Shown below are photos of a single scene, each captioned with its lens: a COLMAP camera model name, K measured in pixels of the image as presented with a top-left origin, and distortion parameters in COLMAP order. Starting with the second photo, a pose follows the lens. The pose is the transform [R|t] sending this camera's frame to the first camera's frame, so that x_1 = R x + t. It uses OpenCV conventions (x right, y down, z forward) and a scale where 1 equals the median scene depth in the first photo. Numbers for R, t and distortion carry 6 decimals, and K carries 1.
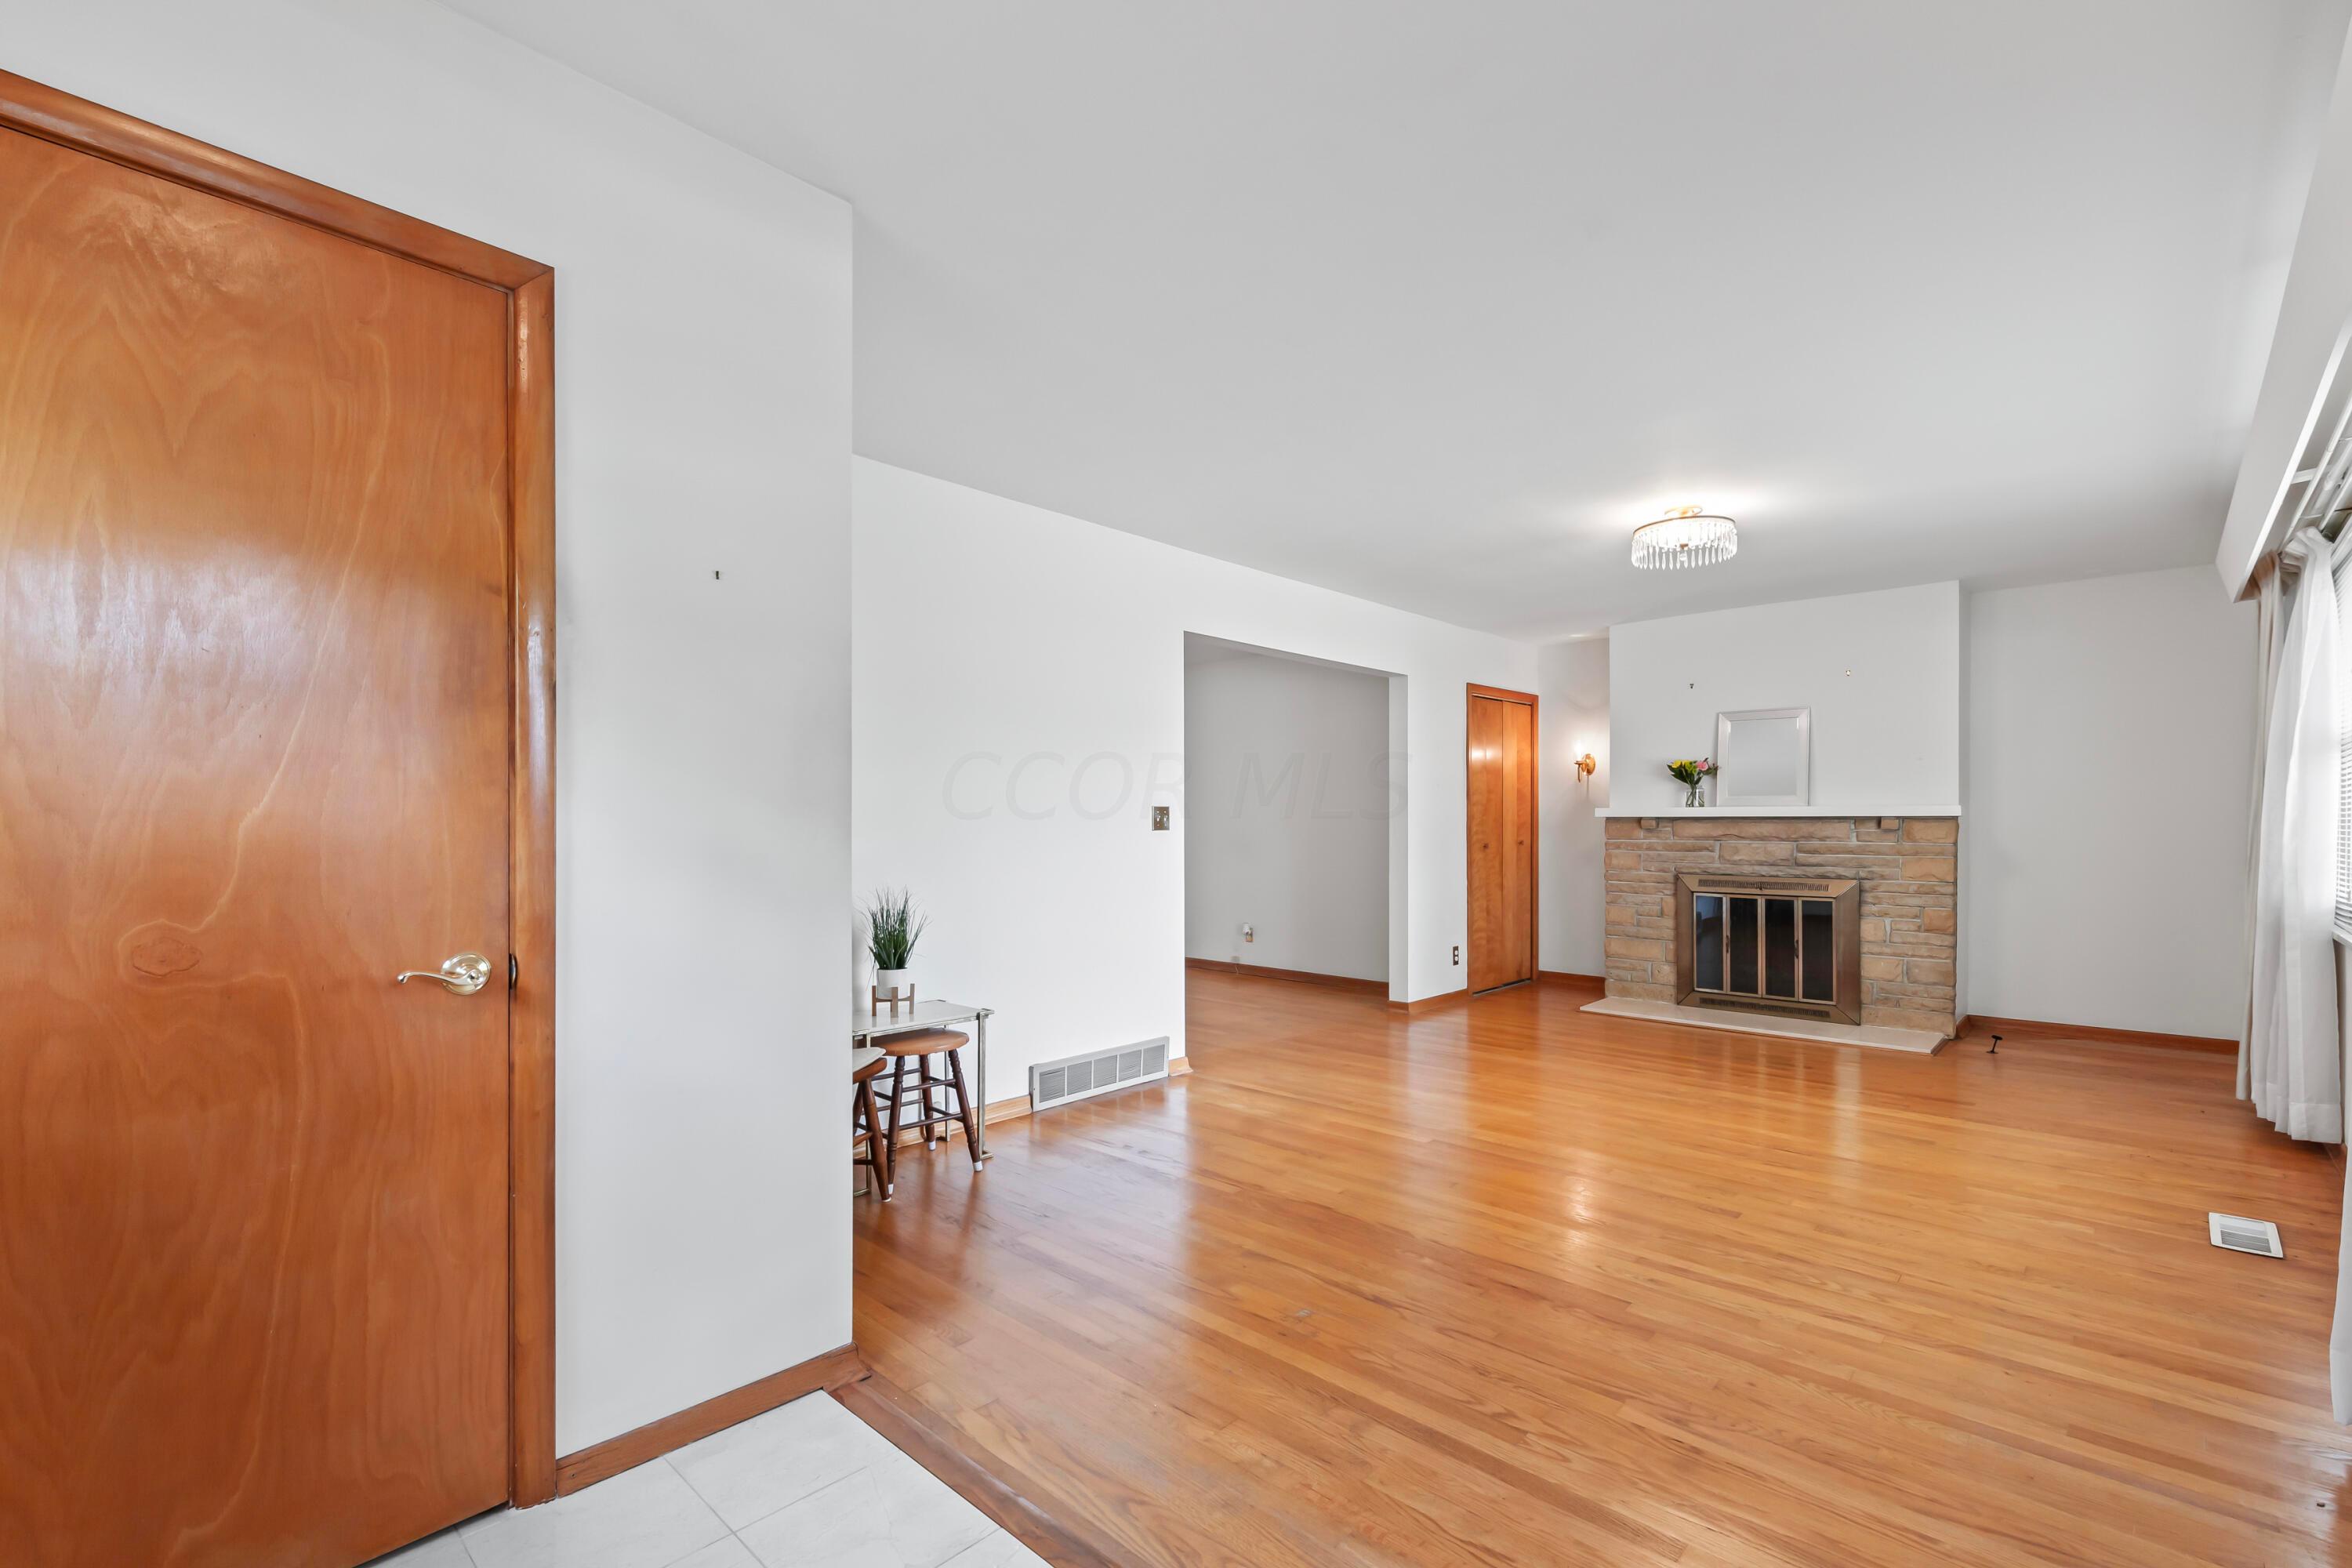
lens RADIAL K [[1032.9, 0, 1184.9], [0, 1032.9, 812.6], [0, 0, 1]] dist [0.001070, -0.000292]
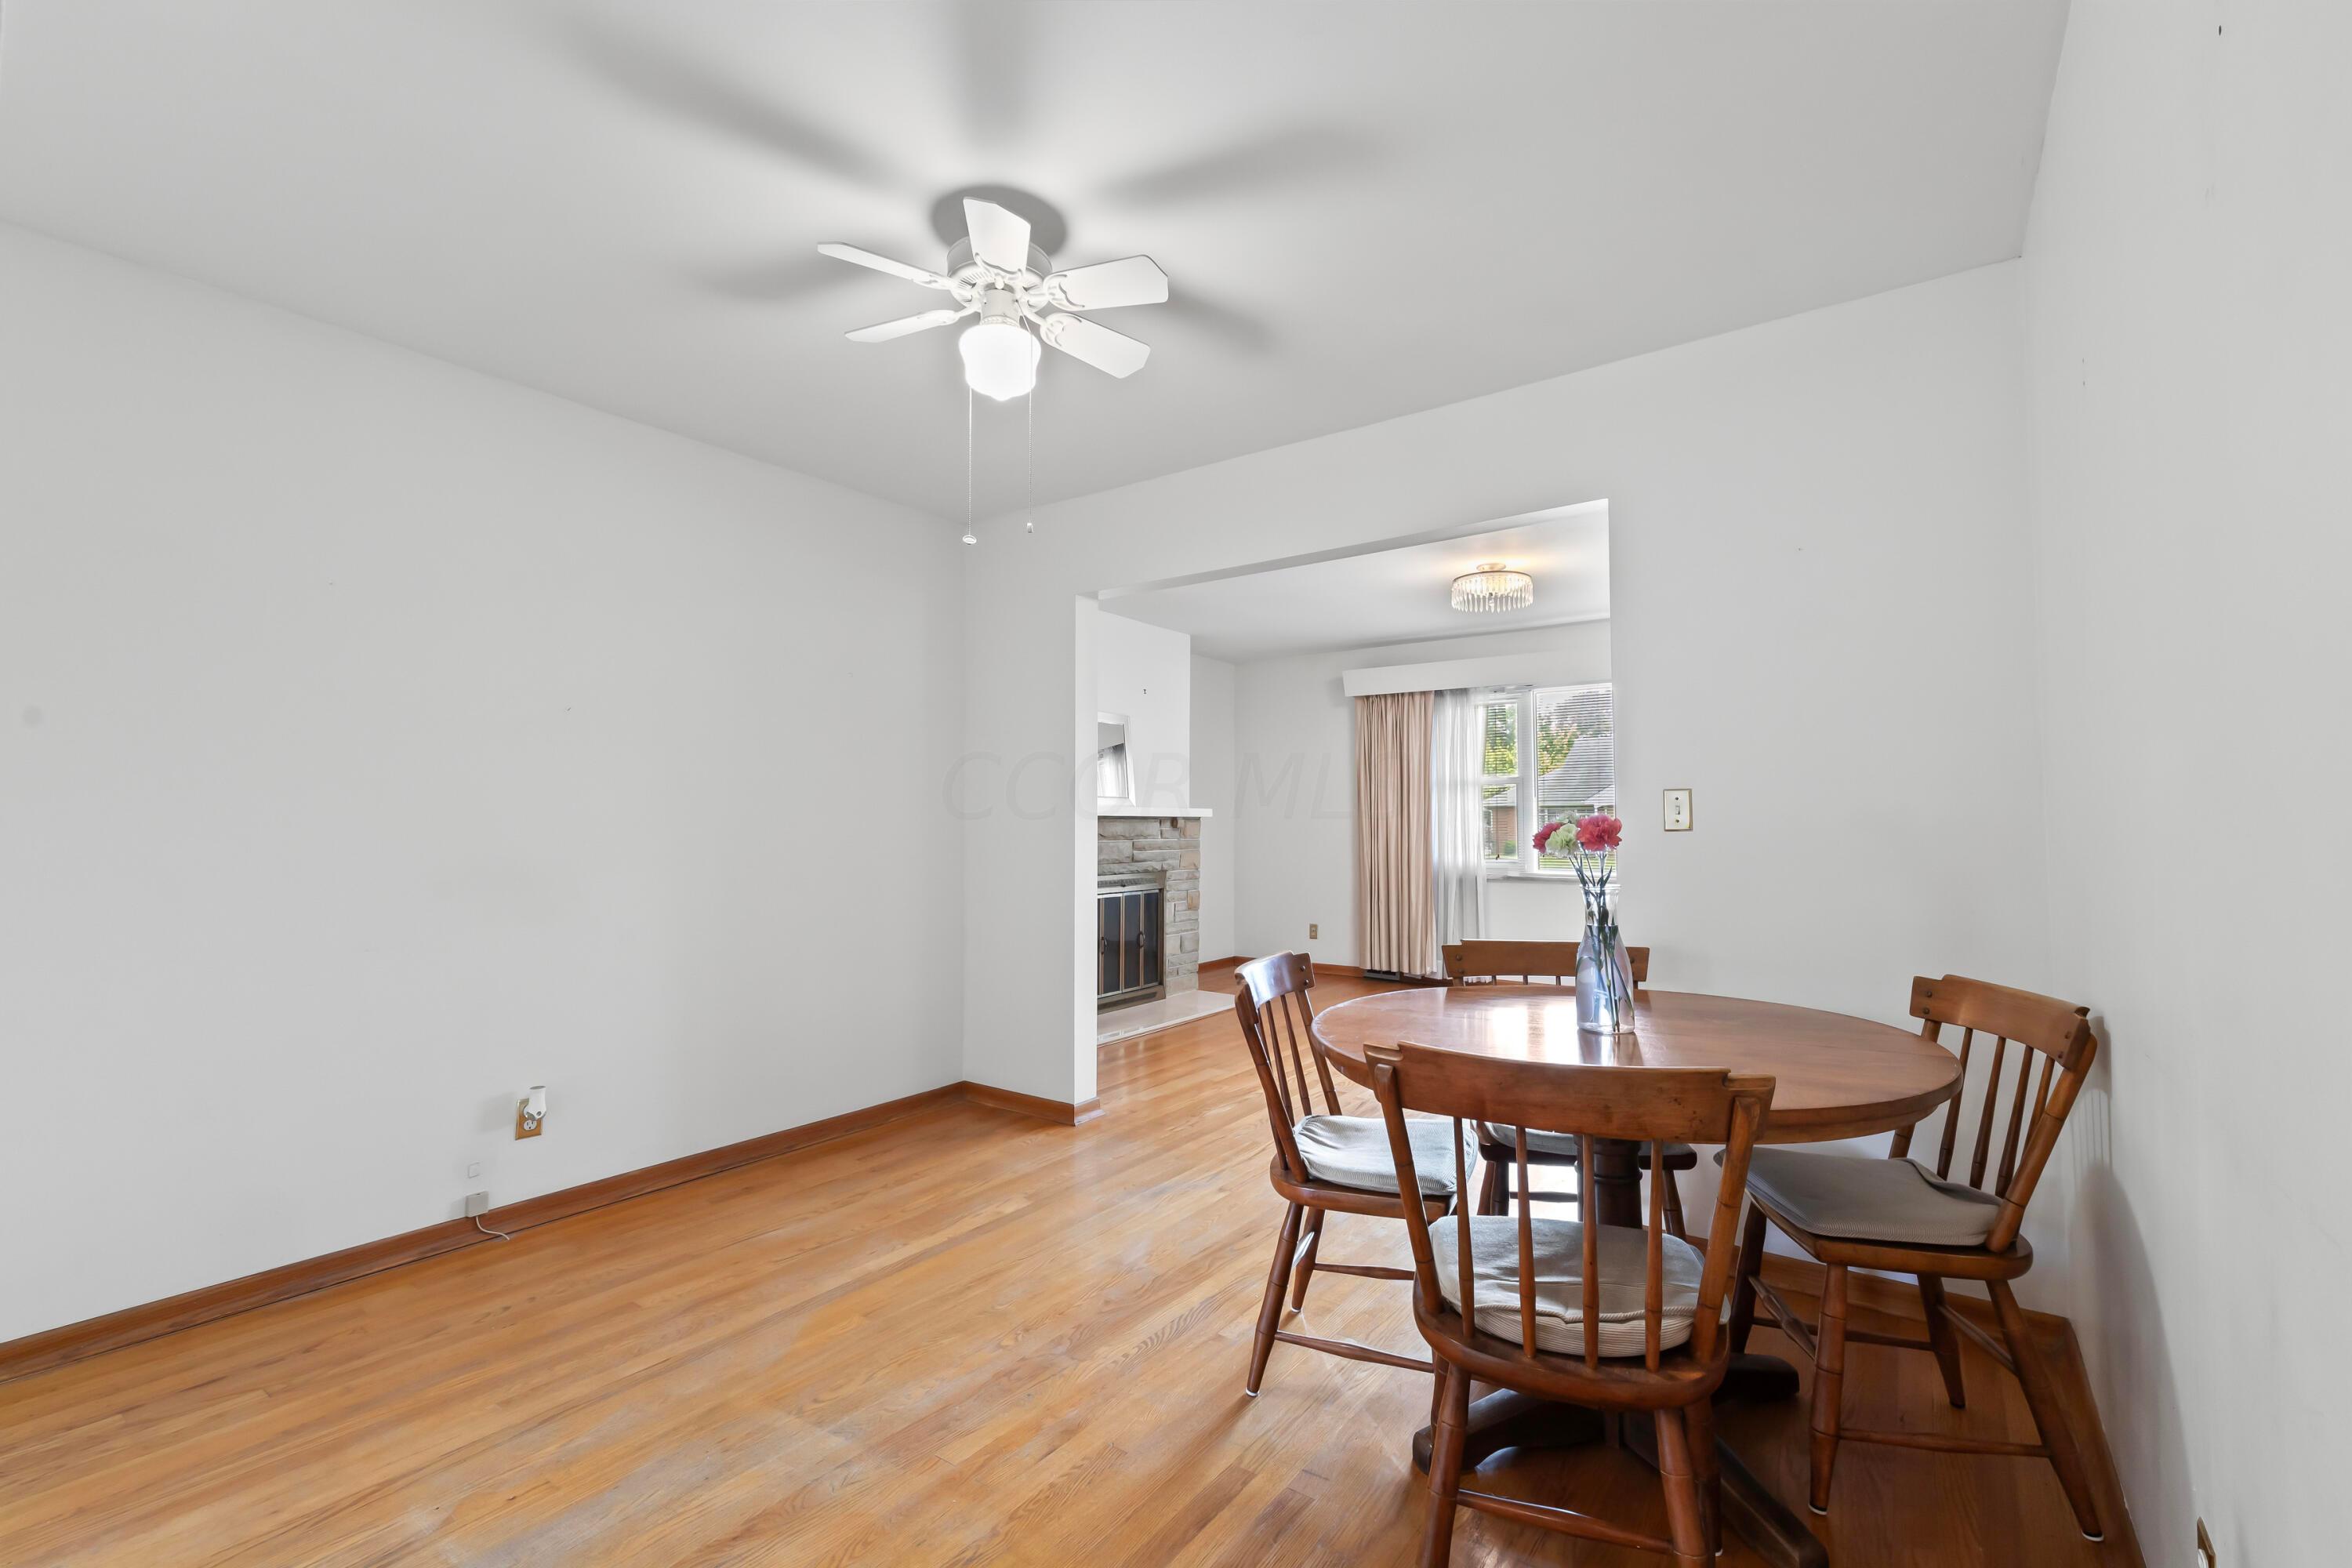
lens RADIAL K [[1032.1, 0, 1184.4], [0, 1032.1, 800.5], [0, 0, 1]] dist [0.000819, -0.000401]
pose [[-0.136392, 0.008991, 0.990614, -0.485991], [-0.014154, 0.999839, -0.011024, -0.001790], [-0.990554, -0.015525, -0.136243, 1.105587]]
